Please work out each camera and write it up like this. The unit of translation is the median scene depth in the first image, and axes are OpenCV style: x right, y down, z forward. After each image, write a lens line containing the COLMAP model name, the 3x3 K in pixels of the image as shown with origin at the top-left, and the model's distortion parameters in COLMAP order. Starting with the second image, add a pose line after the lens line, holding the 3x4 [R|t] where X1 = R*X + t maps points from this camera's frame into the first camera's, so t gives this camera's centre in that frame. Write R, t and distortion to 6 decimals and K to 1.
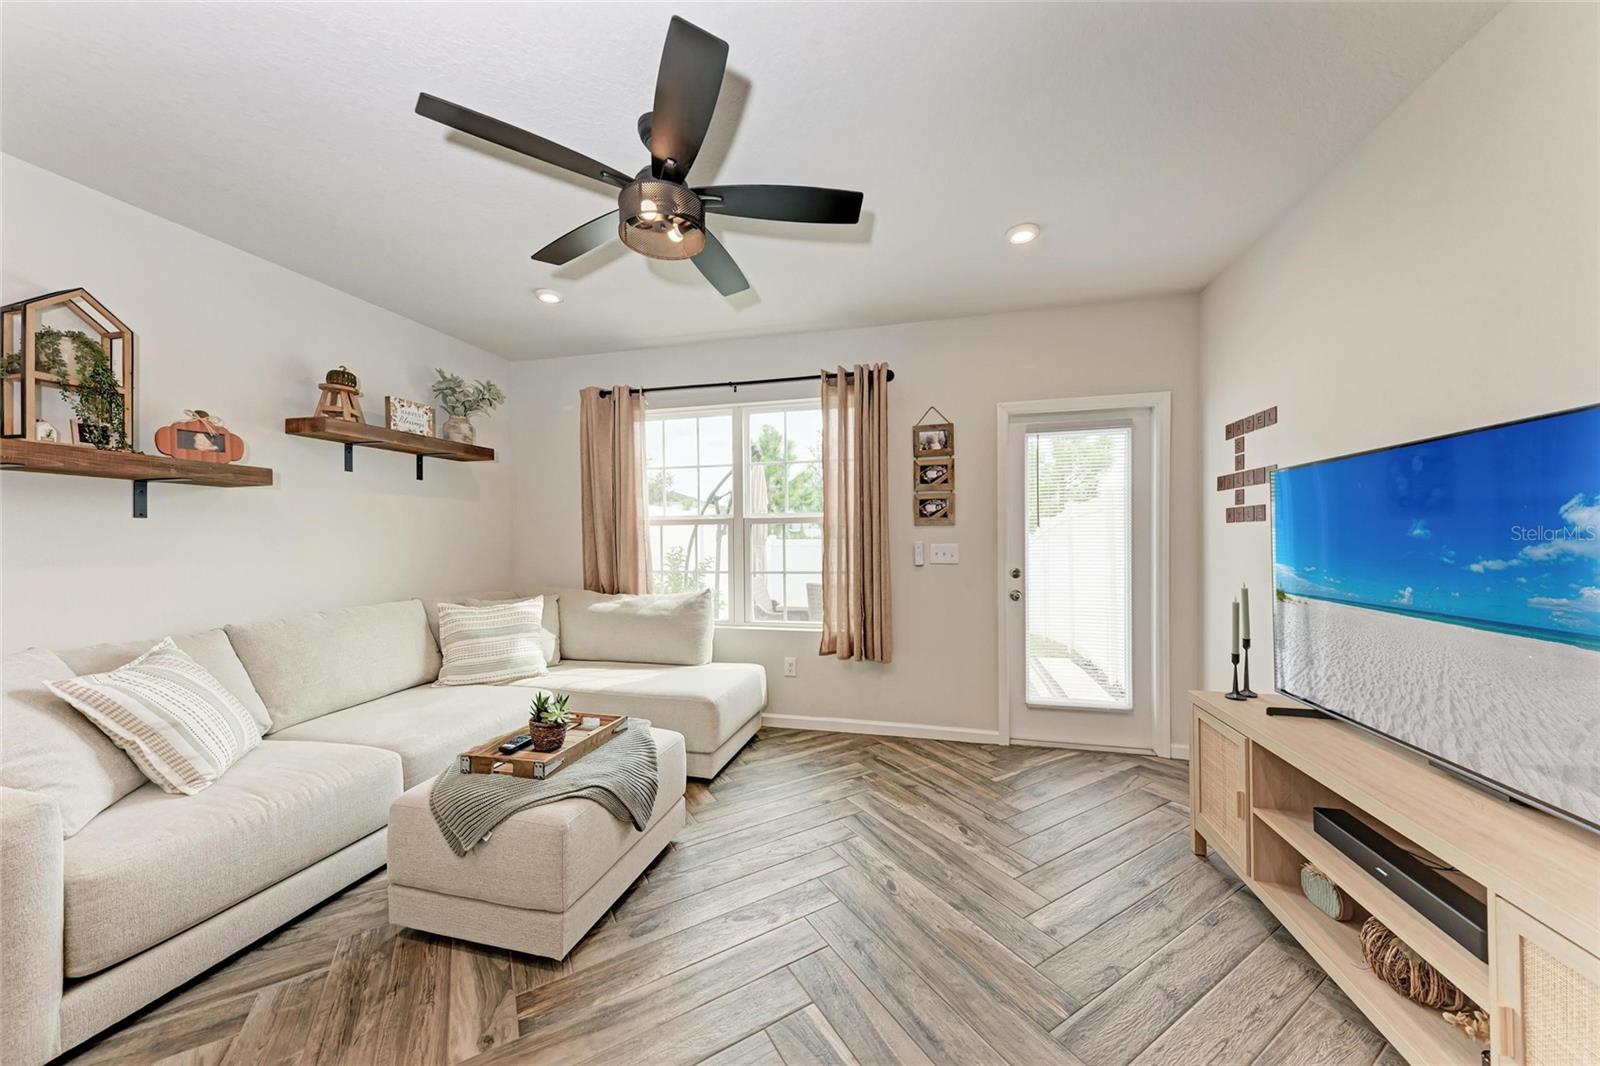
lens RADIAL K [[556.4, 0, 793.1], [0, 556.4, 544.6], [0, 0, 1]] dist [0.011883, -0.001518]
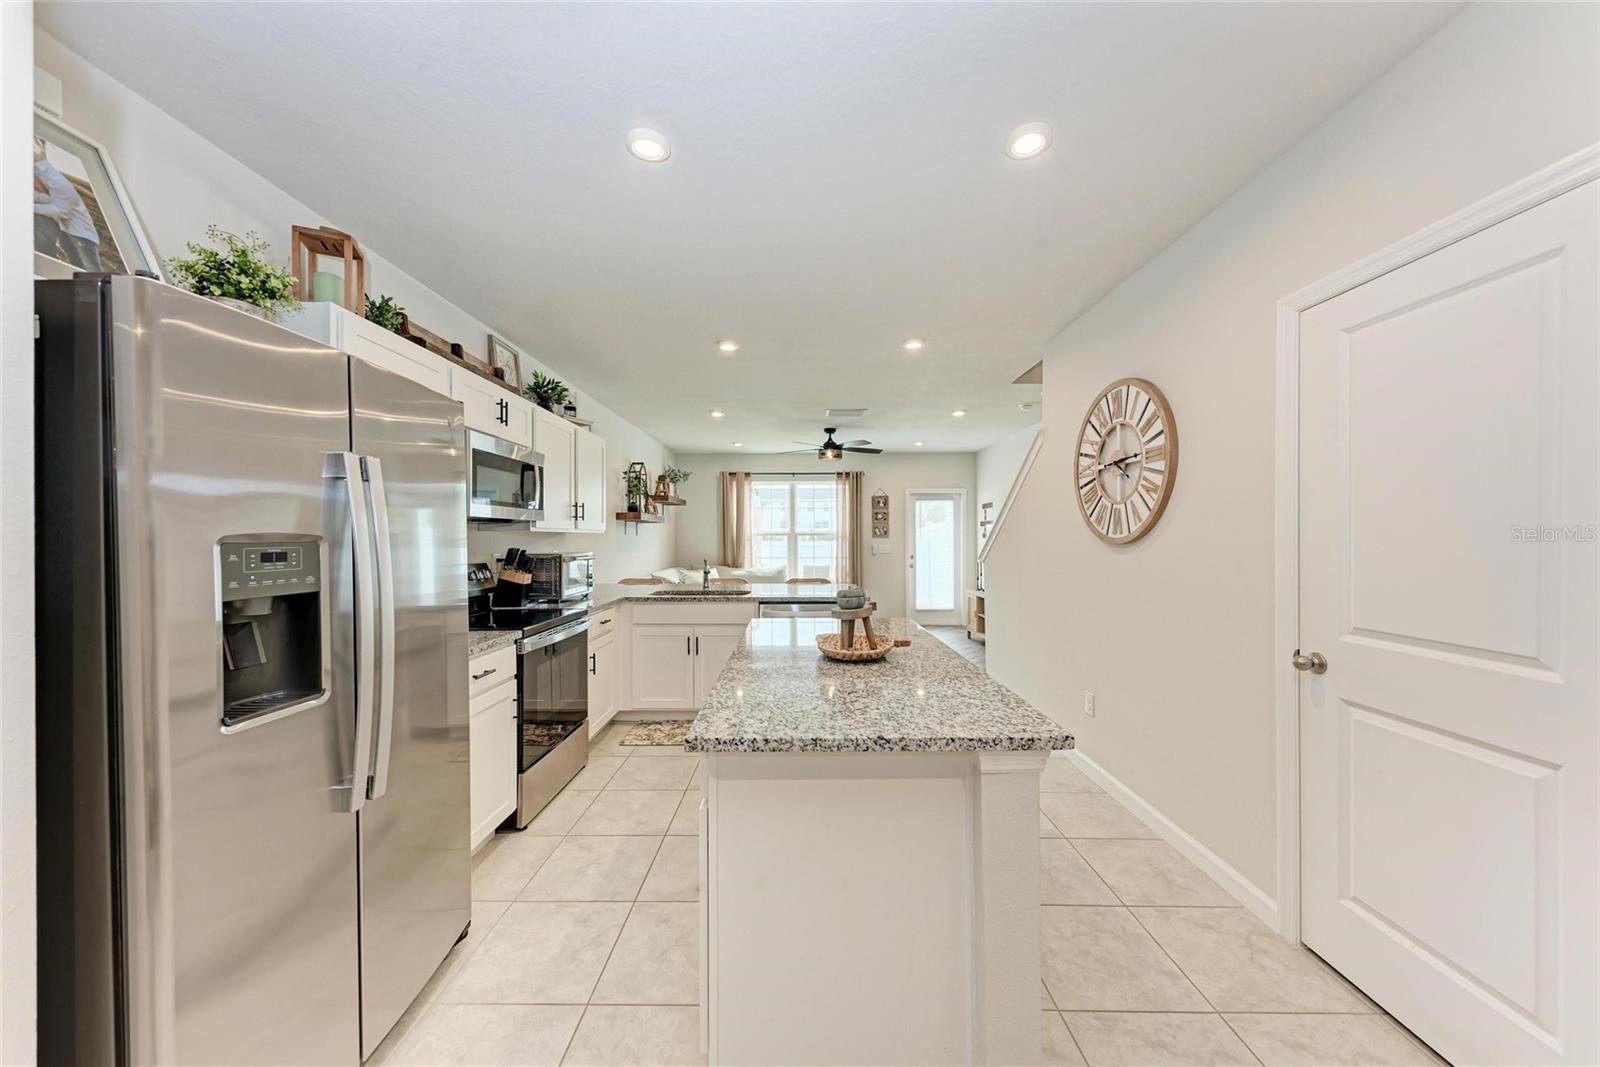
lens RADIAL K [[556.4, 0, 800.4], [0, 556.4, 536.7], [0, 0, 1]] dist [0.011883, -0.001518]
pose [[0.970786, 0.006416, 0.239863, -0.661061], [-0.004317, 0.999948, -0.009277, -0.012939], [-0.239910, 0.007970, 0.970762, -1.256253]]
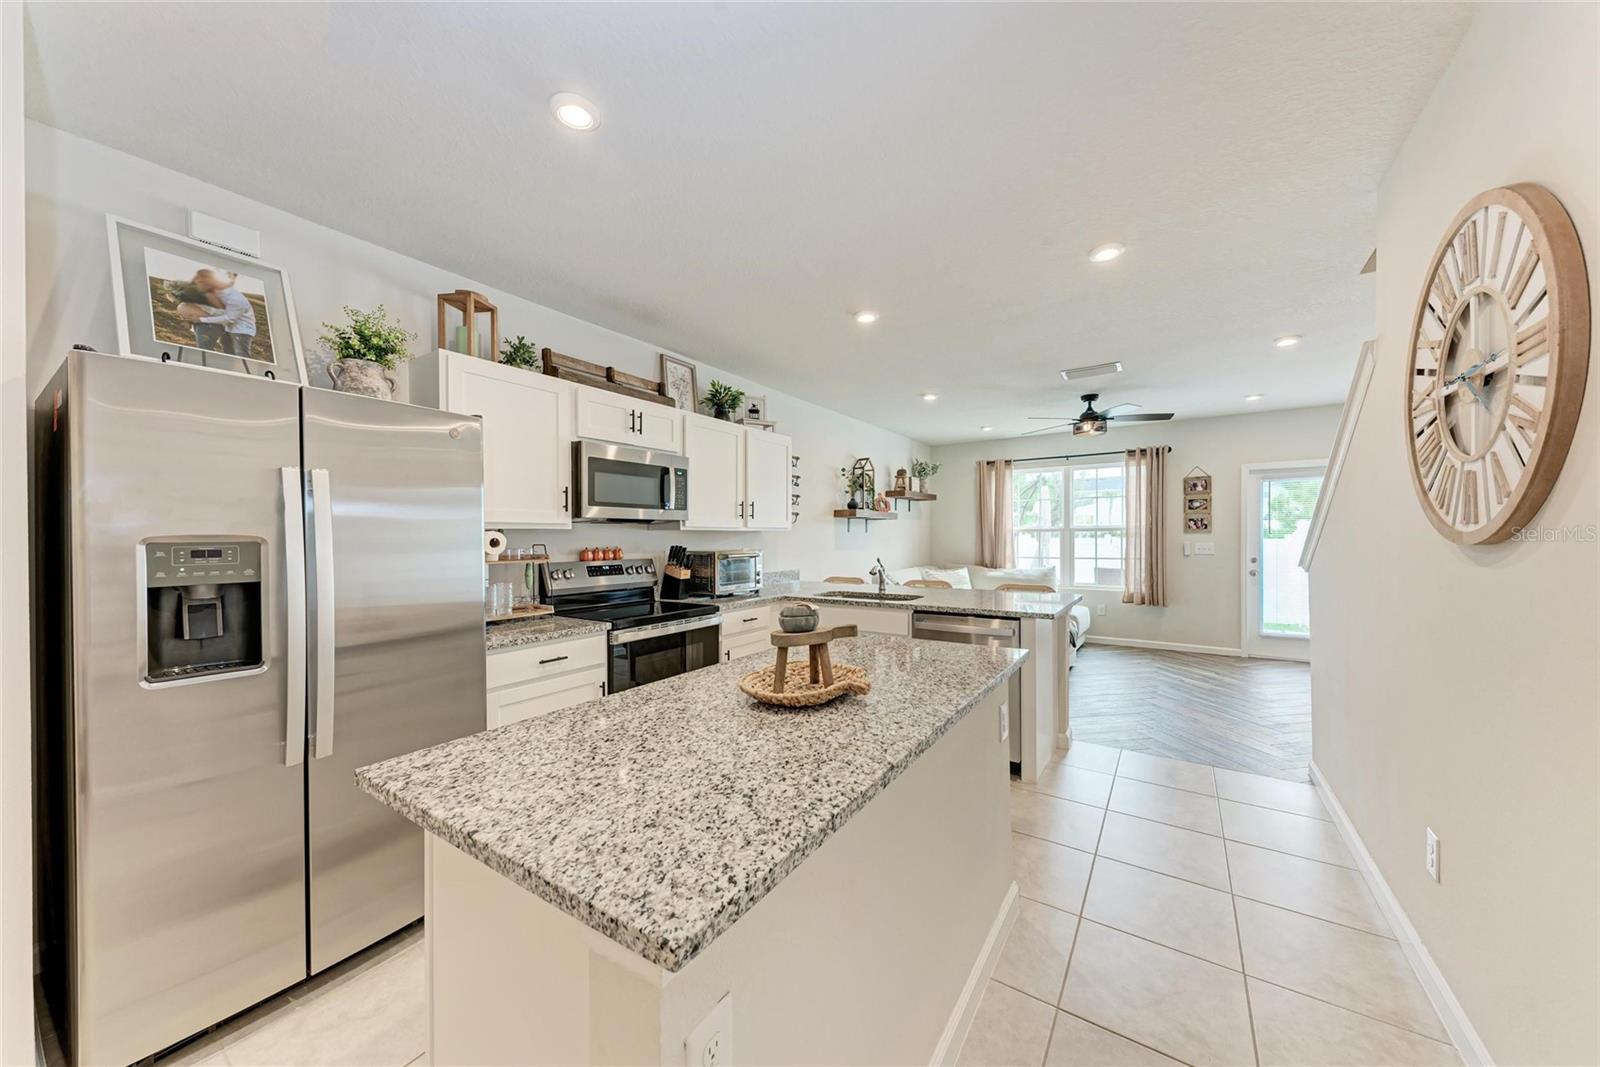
lens RADIAL K [[556.4, 0, 796.9], [0, 556.4, 539.3], [0, 0, 1]] dist [0.011883, -0.001518]
pose [[0.941855, 0.003730, -0.335999, -0.354493], [-0.002841, 0.999991, 0.003137, -0.015842], [0.336007, -0.002000, 0.941857, -1.119838]]
